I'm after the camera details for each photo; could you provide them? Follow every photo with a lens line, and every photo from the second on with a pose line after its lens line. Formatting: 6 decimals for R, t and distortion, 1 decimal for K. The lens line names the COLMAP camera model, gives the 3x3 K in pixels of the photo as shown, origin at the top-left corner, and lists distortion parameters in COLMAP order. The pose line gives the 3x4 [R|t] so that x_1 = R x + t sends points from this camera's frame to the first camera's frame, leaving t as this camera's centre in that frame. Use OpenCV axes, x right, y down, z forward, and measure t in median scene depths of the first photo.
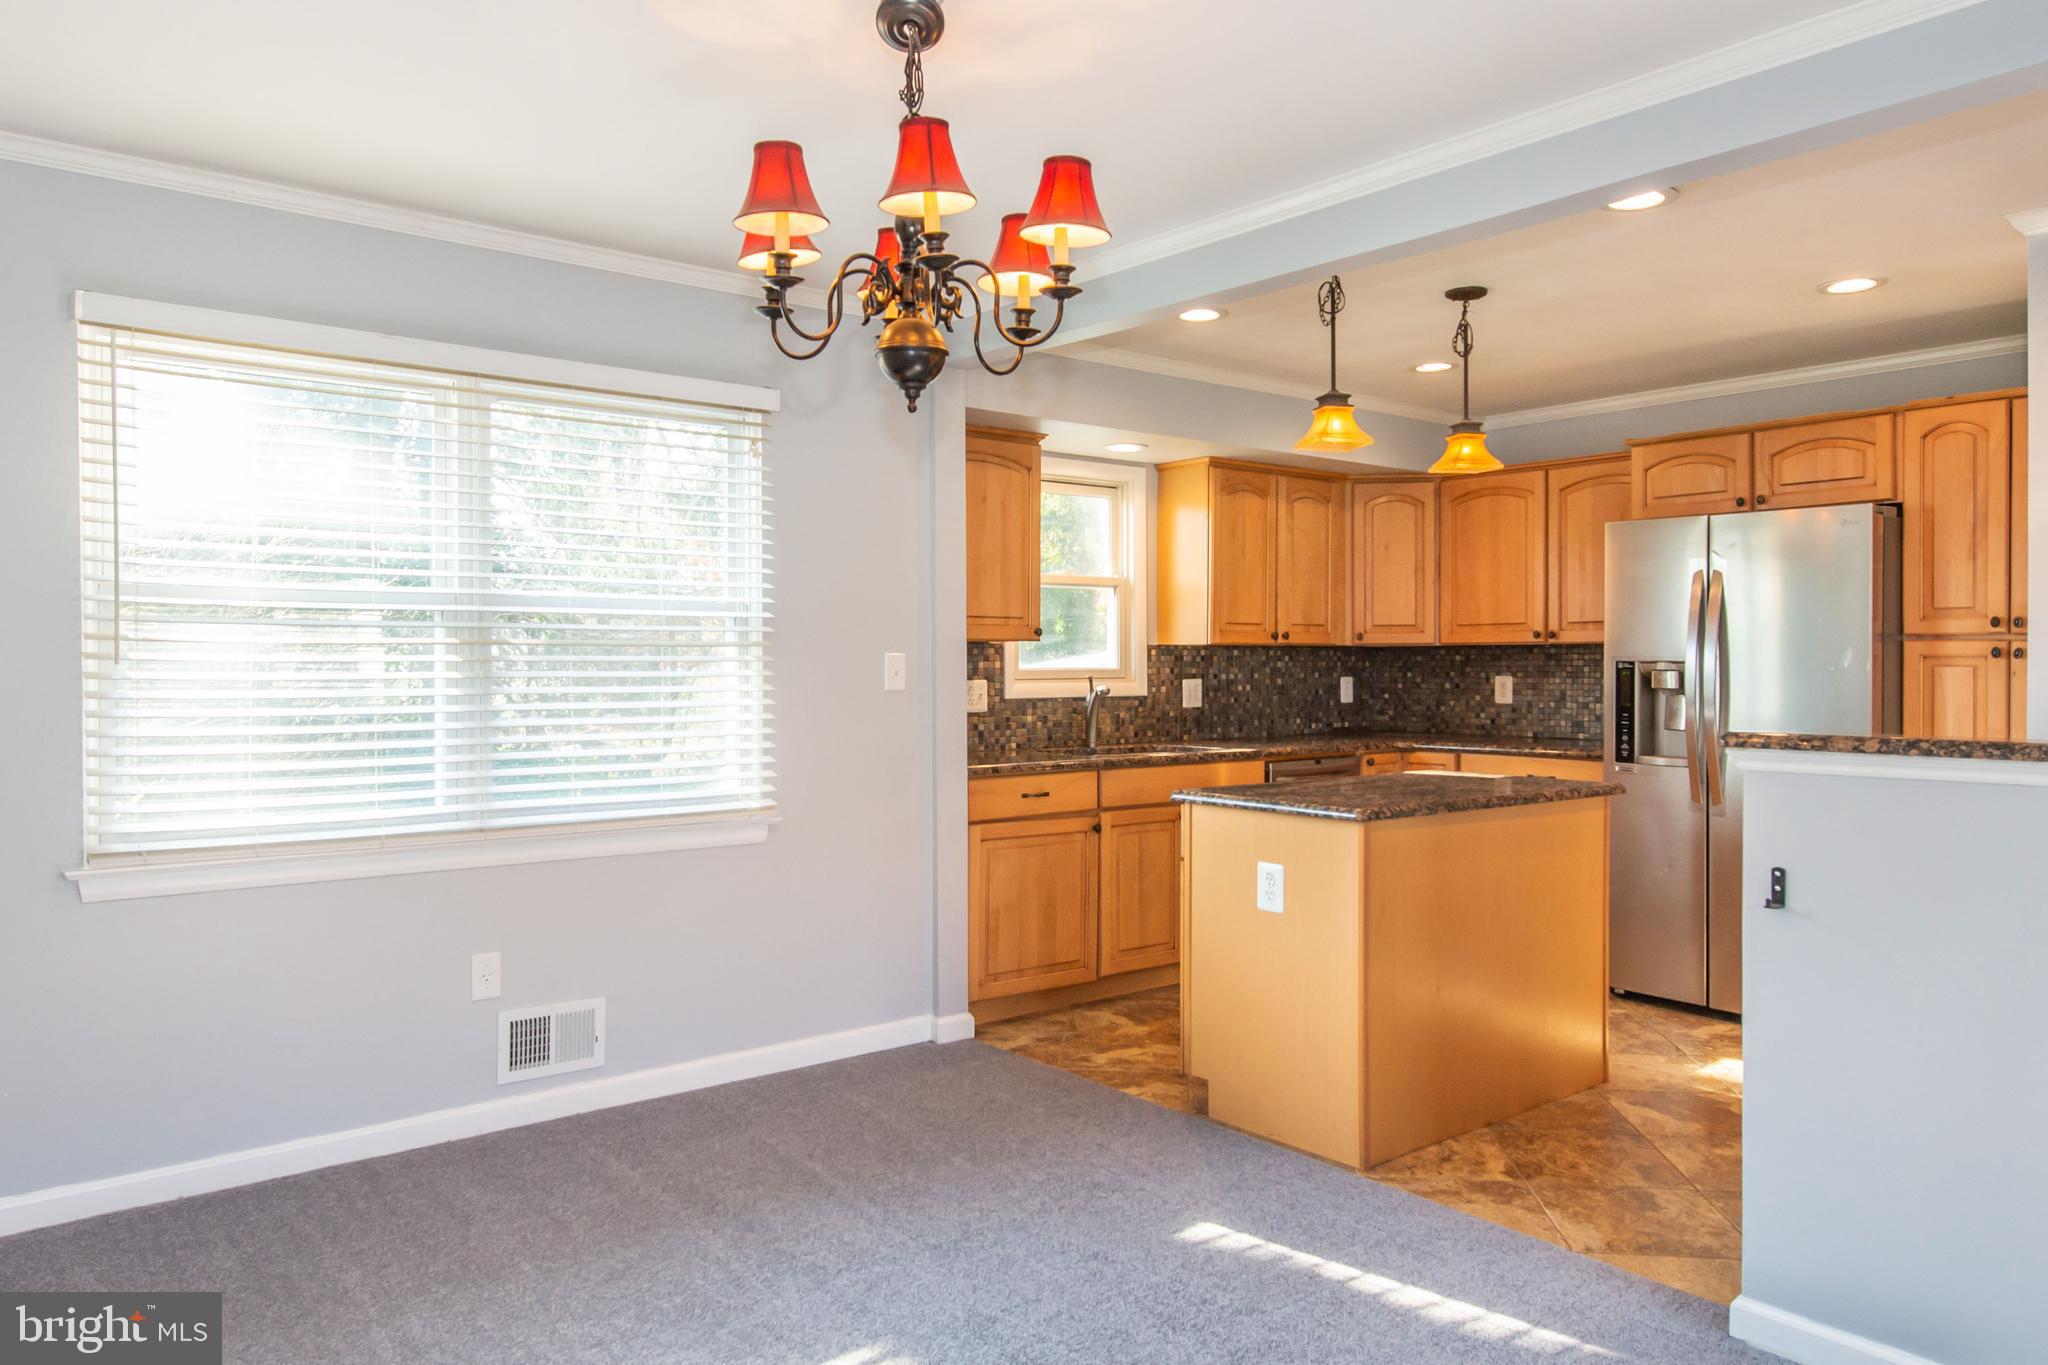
lens RADIAL K [[1421.1, 0, 1009.9], [0, 1421.1, 672.0], [0, 0, 1]] dist [0.006158, 0.001075]
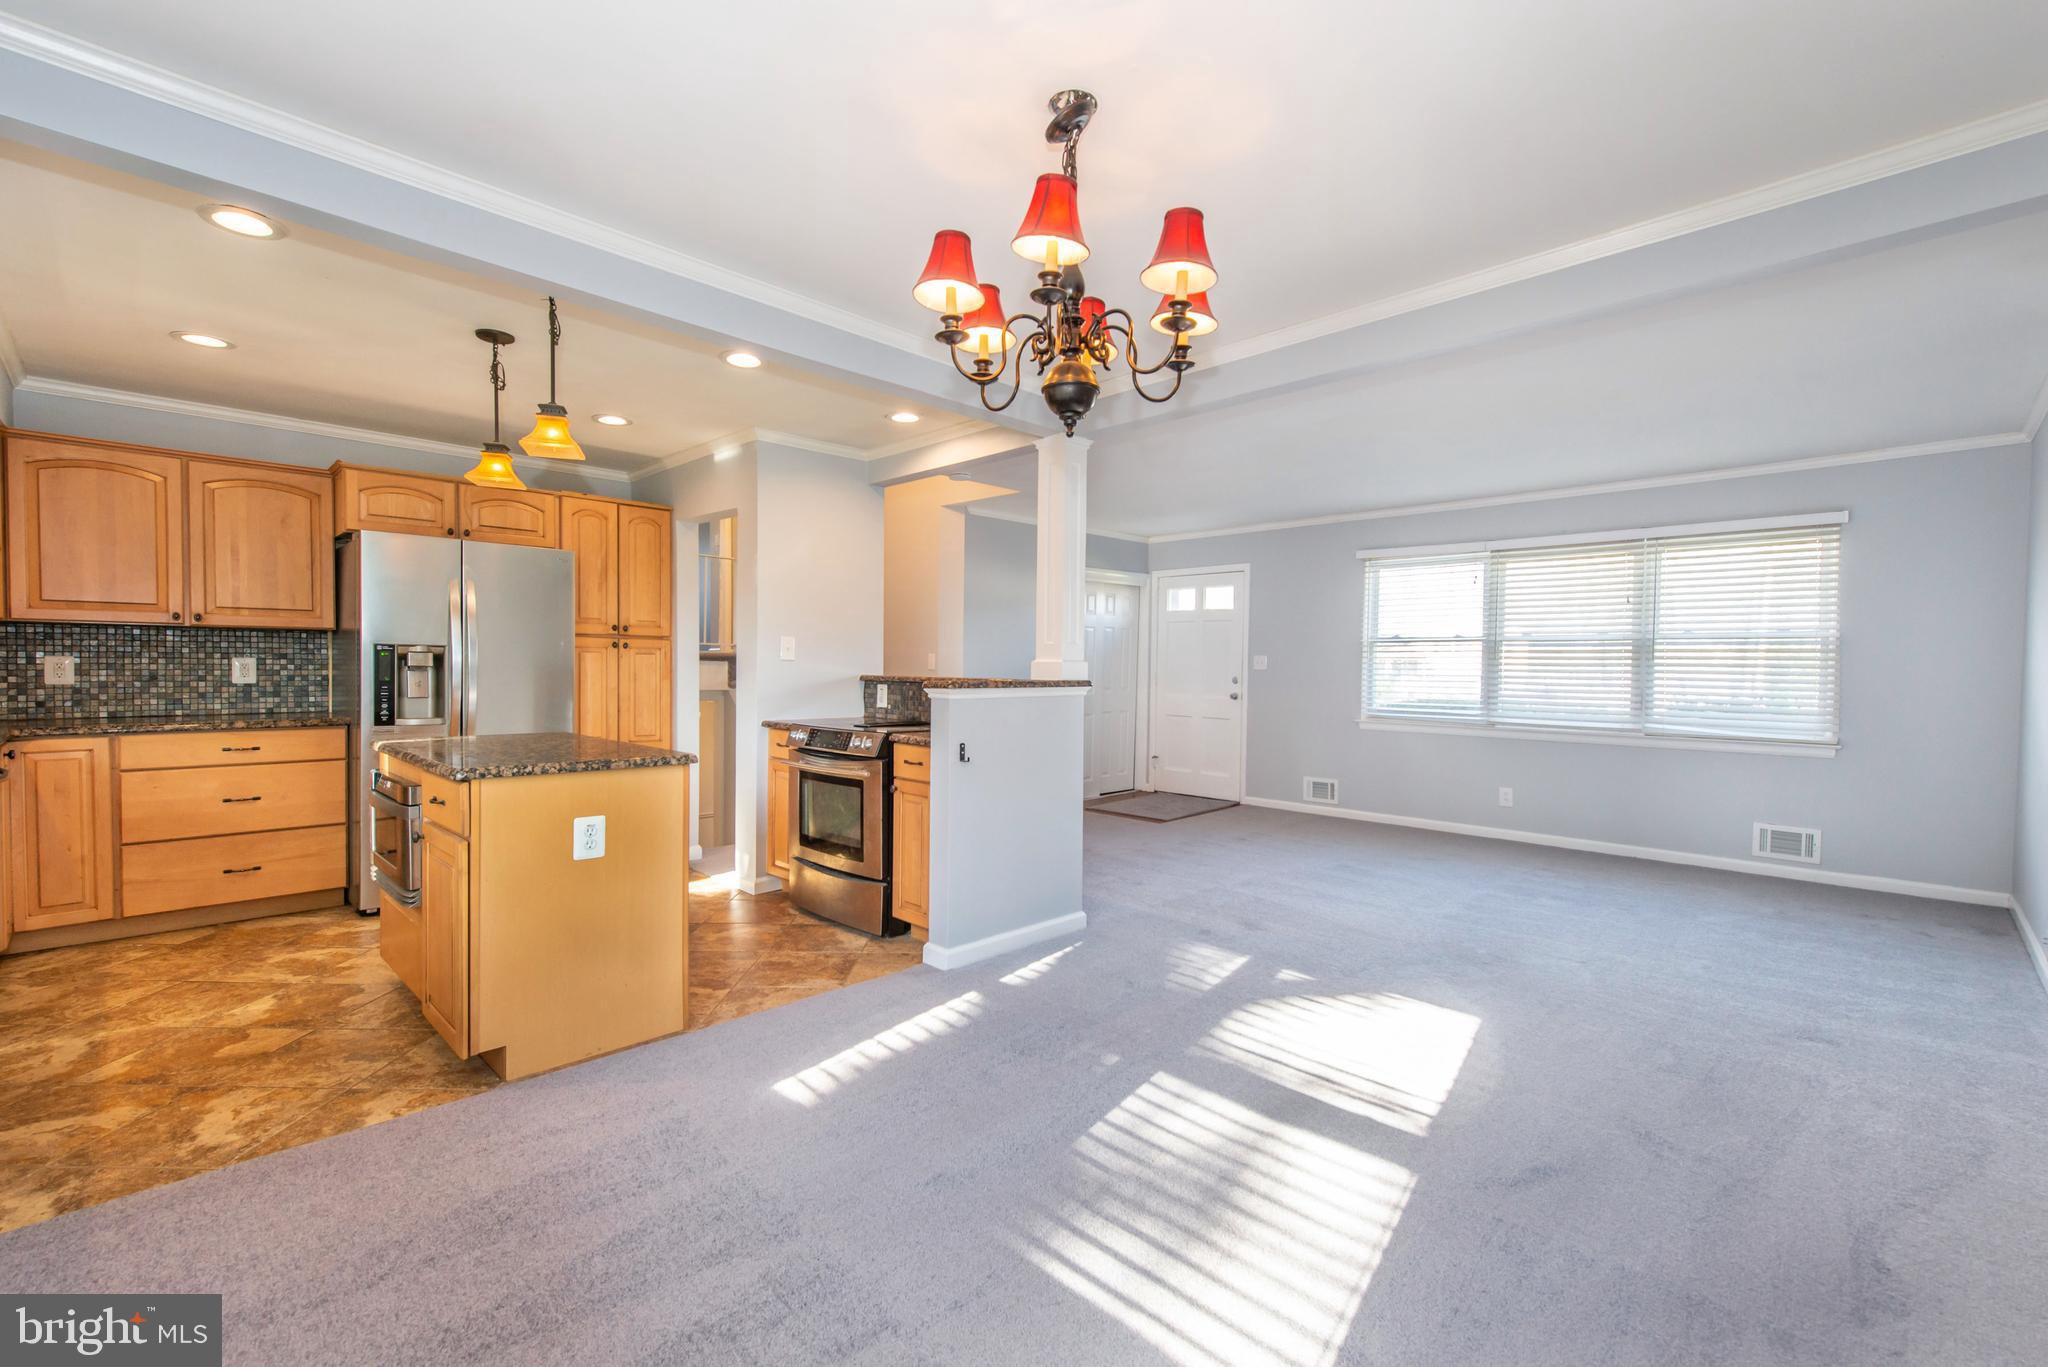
lens RADIAL K [[872.8, 0, 1024.0], [0, 872.8, 683.5], [0, 0, 1]] dist [0.000175, -0.000684]
pose [[-0.117462, -0.019762, 0.992881, -0.361018], [-0.002619, 0.999805, 0.019590, 0.009493], [-0.993074, -0.000299, -0.117491, 0.487897]]
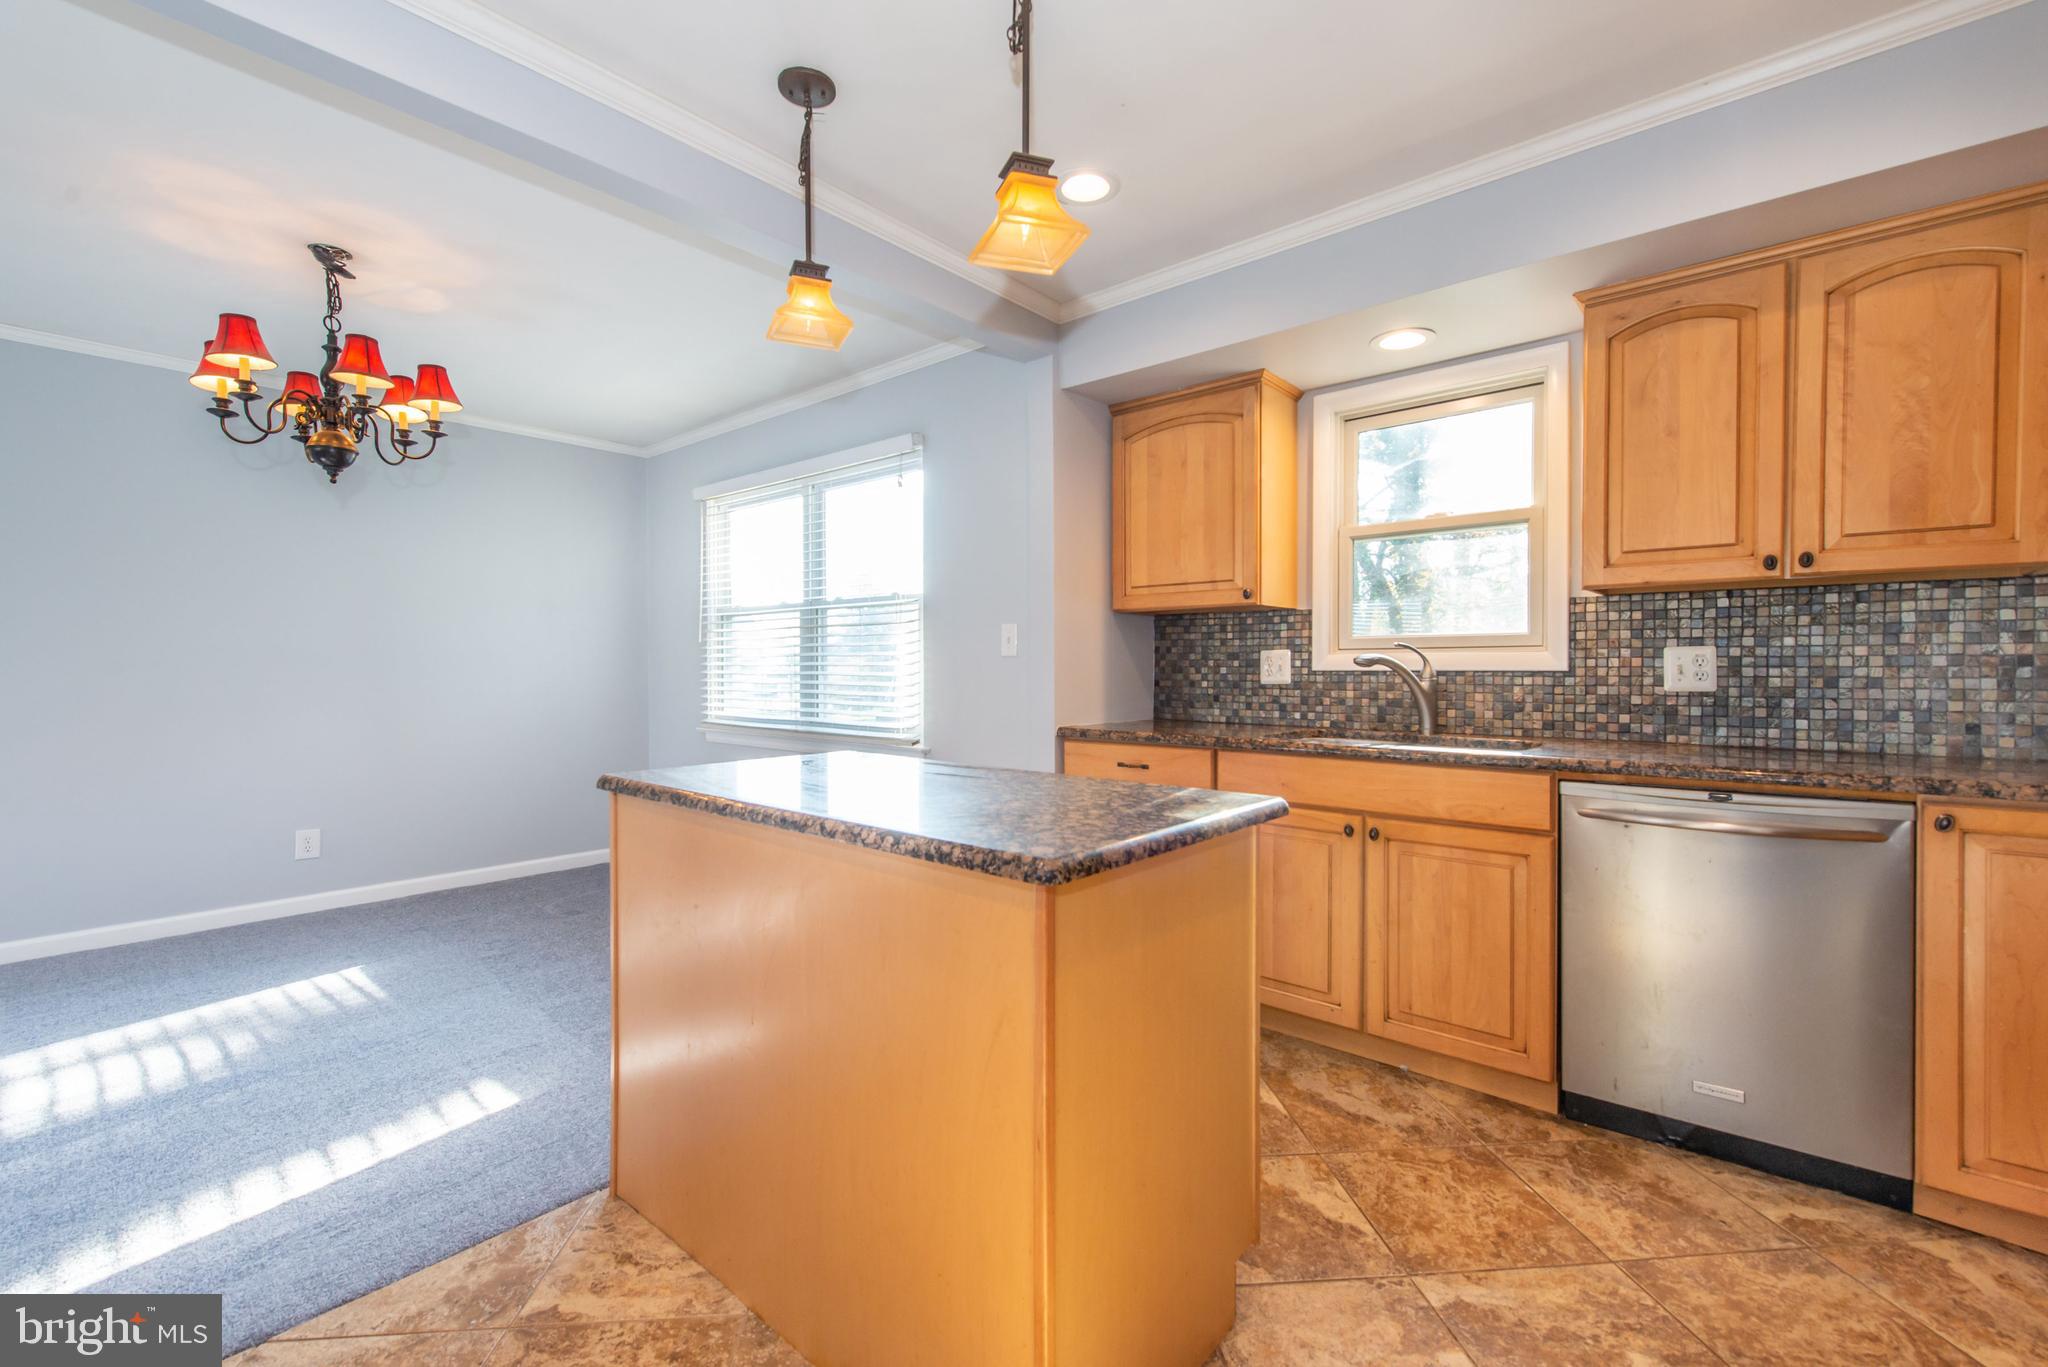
lens RADIAL K [[873.5, 0, 1021.0], [0, 873.5, 678.0], [0, 0, 1]] dist [0.001640, 0.000079]
pose [[0.174833, 0.013350, -0.984508, 0.505215], [-0.006454, 0.999902, 0.012413, 0.017824], [0.984577, 0.004184, 0.174902, 0.714427]]
